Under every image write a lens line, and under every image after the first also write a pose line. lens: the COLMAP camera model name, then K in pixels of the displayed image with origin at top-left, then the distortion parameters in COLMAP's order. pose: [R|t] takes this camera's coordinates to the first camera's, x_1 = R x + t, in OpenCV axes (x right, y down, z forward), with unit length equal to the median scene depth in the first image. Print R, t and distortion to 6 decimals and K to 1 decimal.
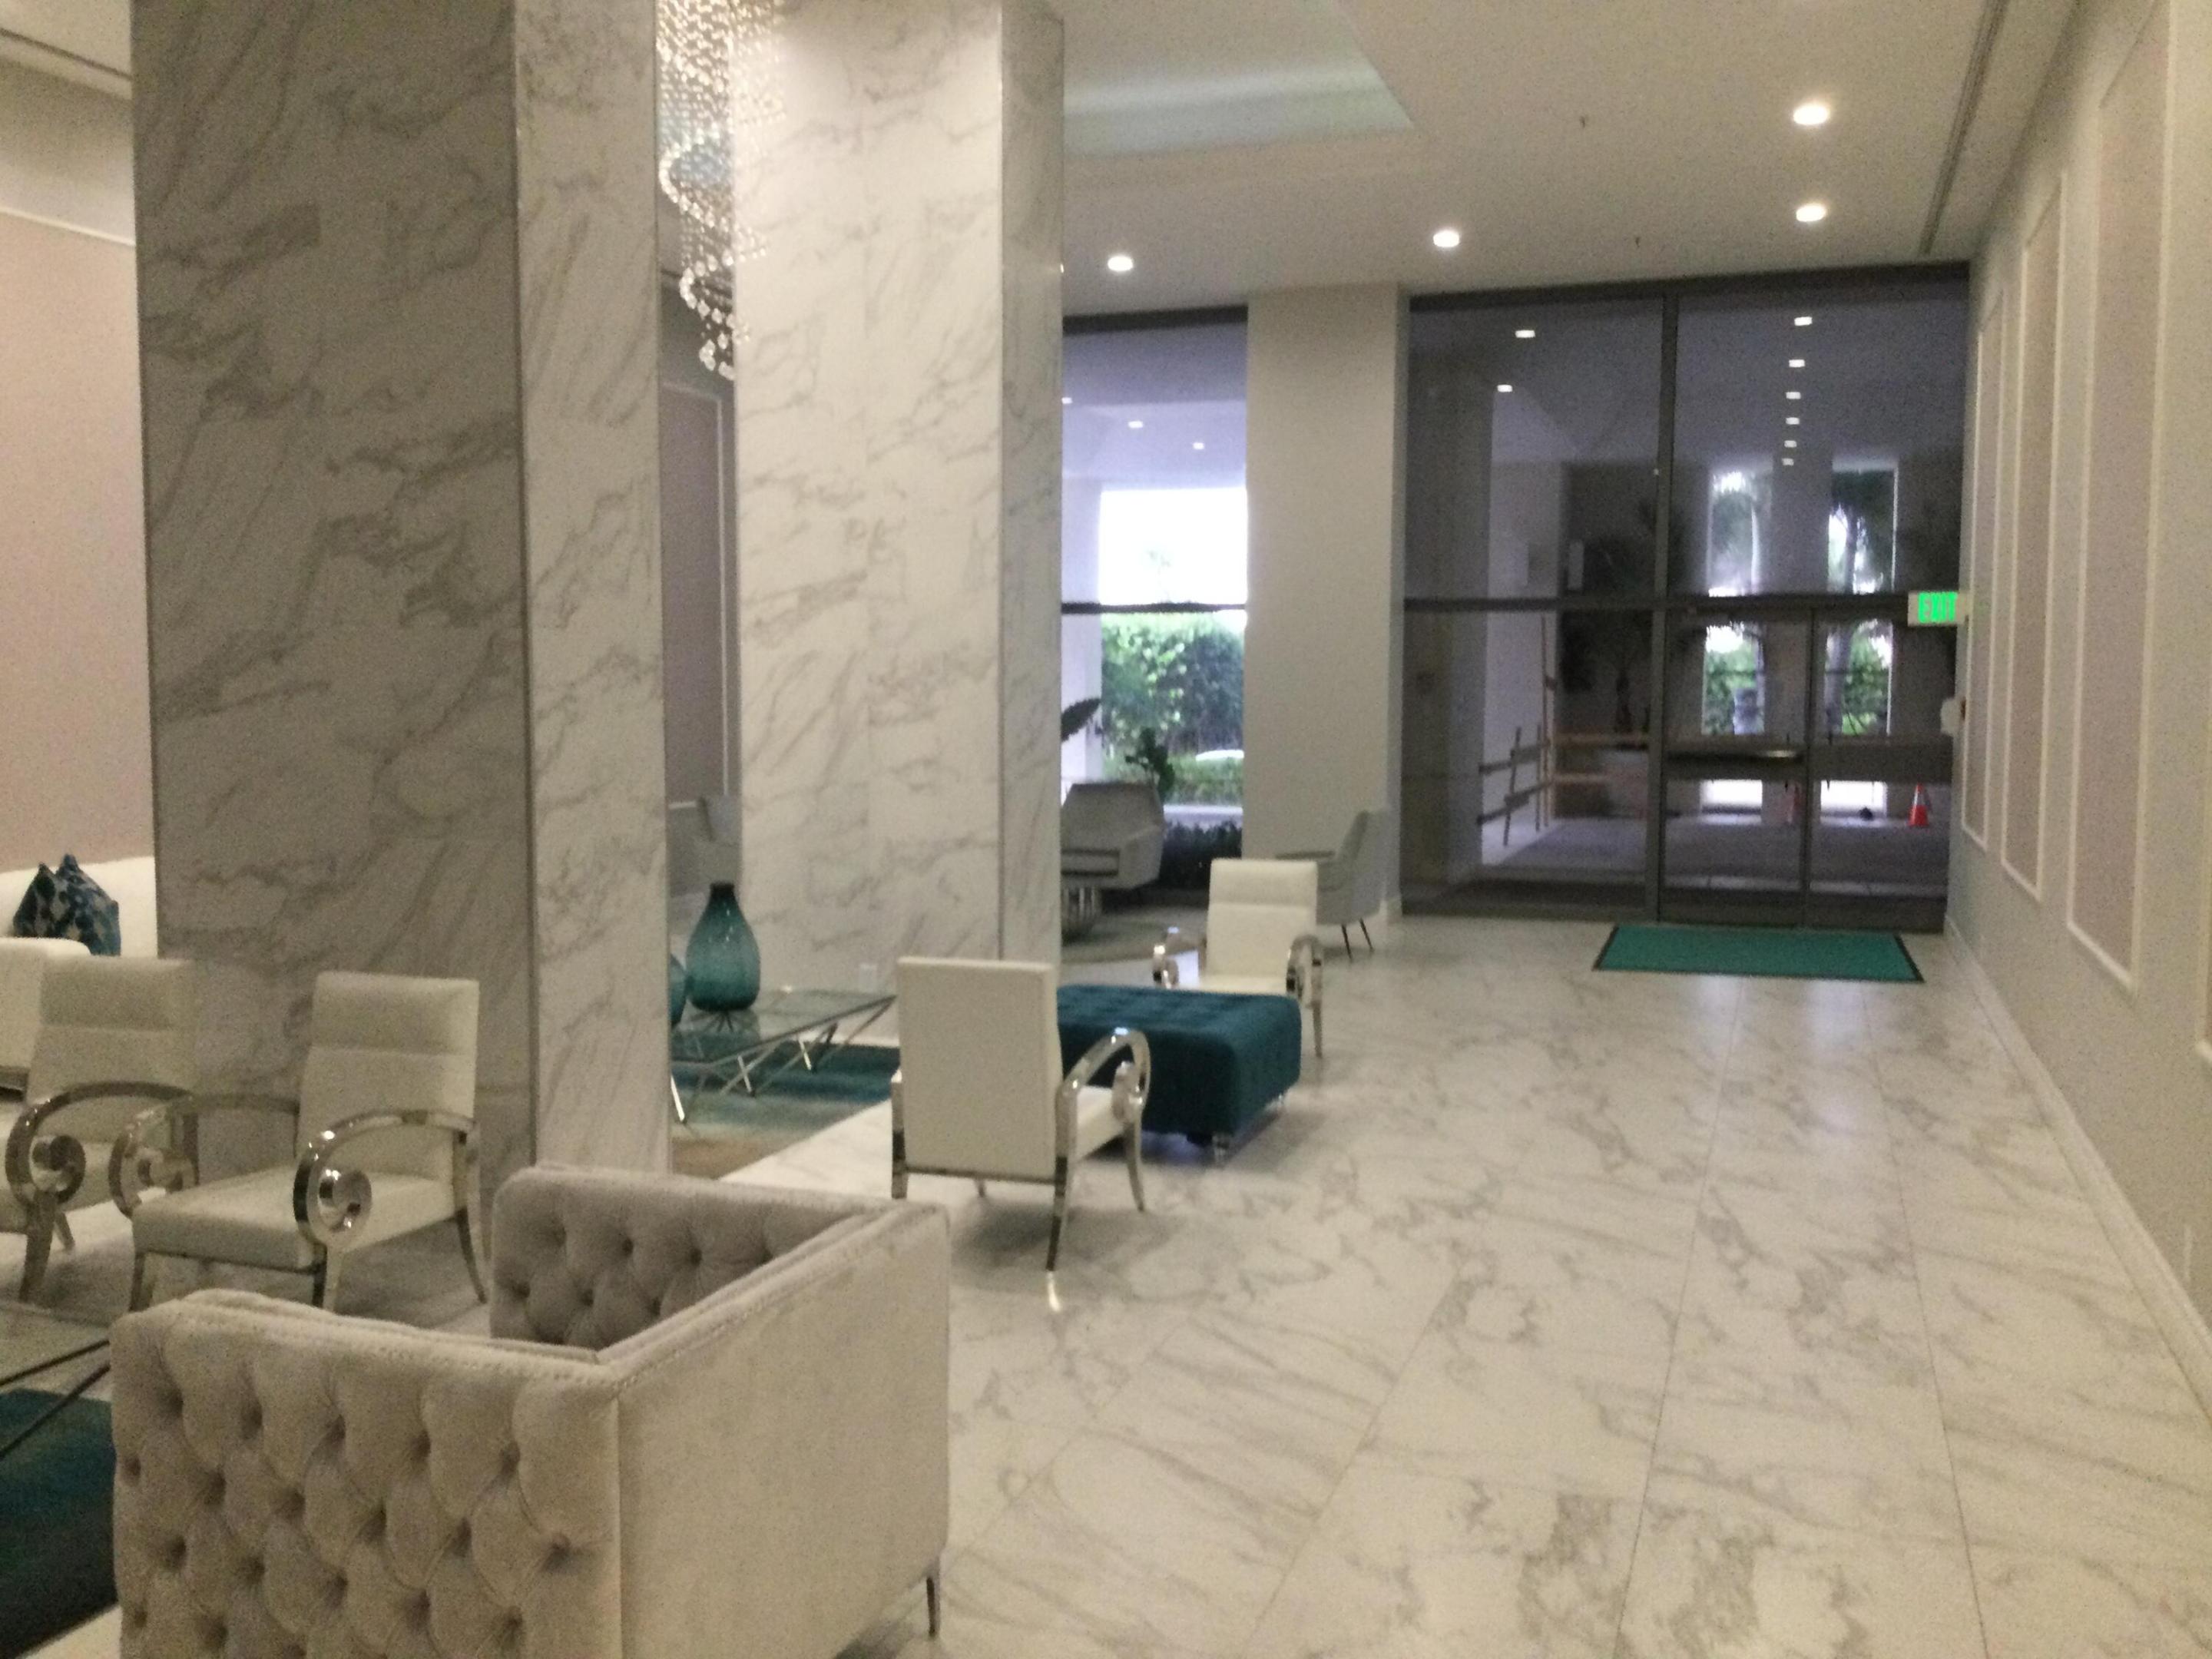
lens RADIAL K [[1983.2, 0, 1115.7], [0, 1983.2, 830.5], [0, 0, 1]] dist [0.131862, -0.259133]
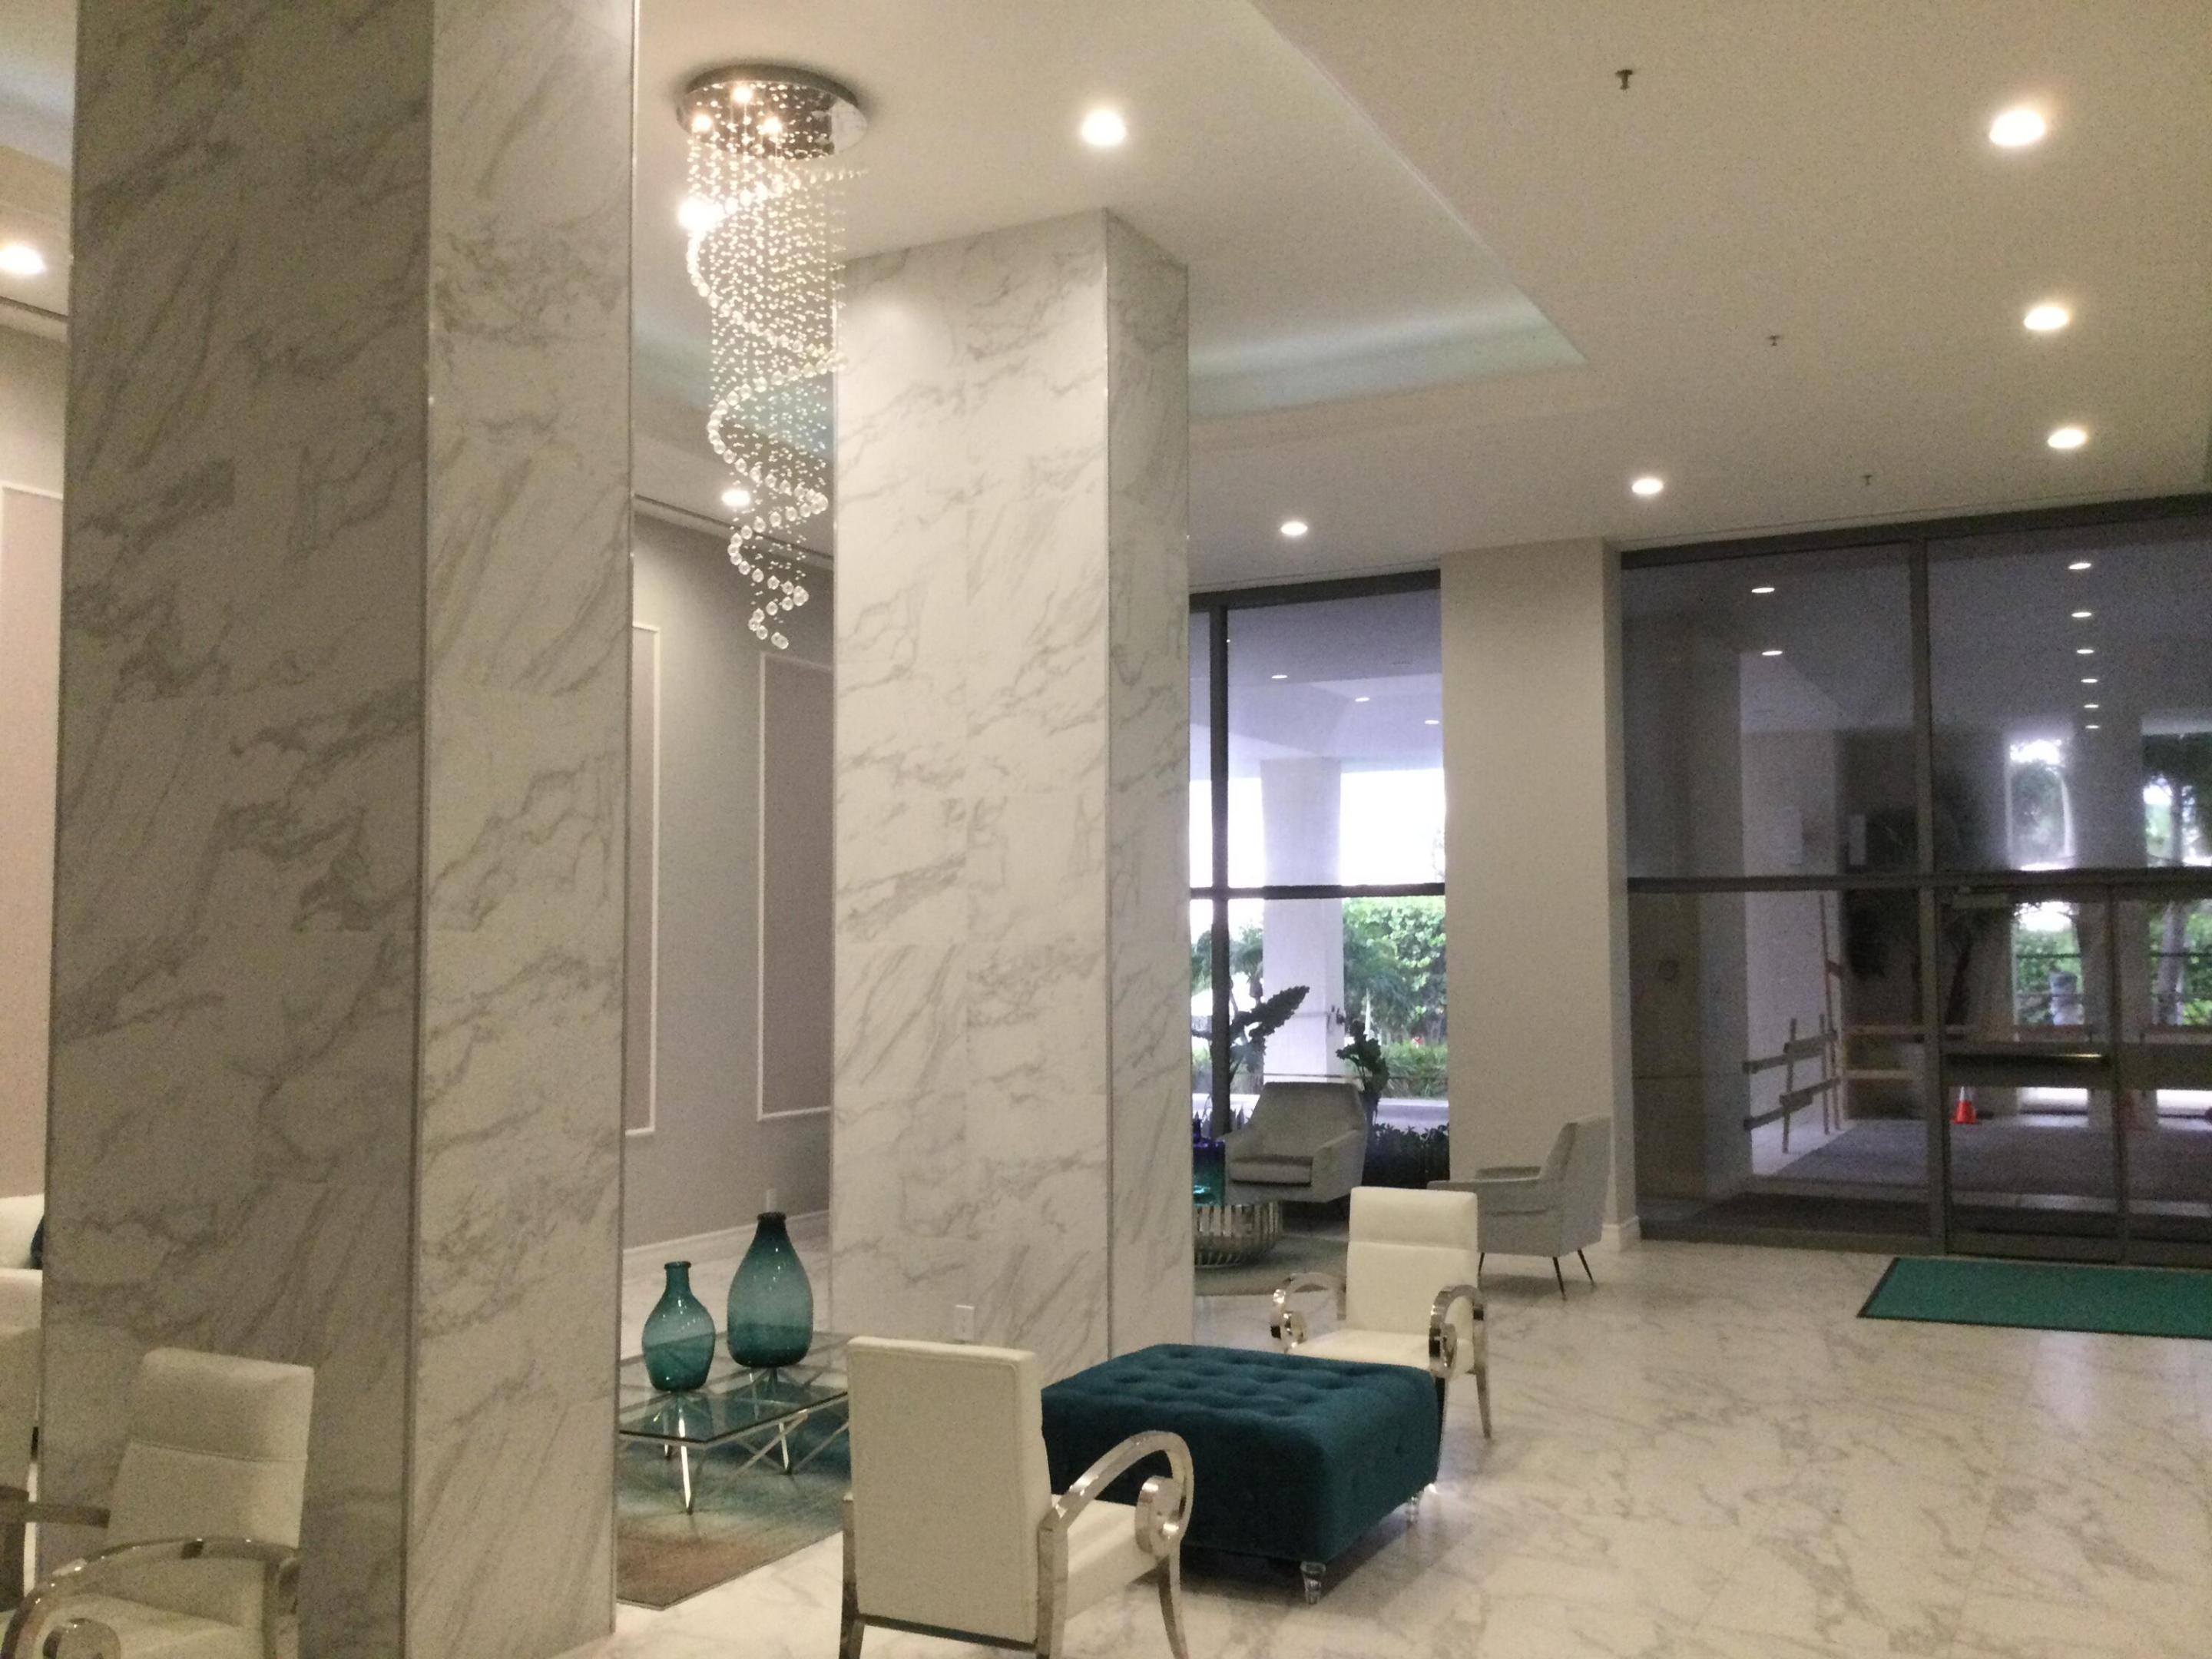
lens RADIAL K [[1983.2, 0, 1115.7], [0, 1983.2, 830.5], [0, 0, 1]] dist [0.131862, -0.259133]
pose [[0.989617, -0.016312, -0.142800, 0.072317], [-0.004071, 0.989958, -0.141301, -0.015340], [0.143671, 0.140415, 0.979613, 0.132130]]
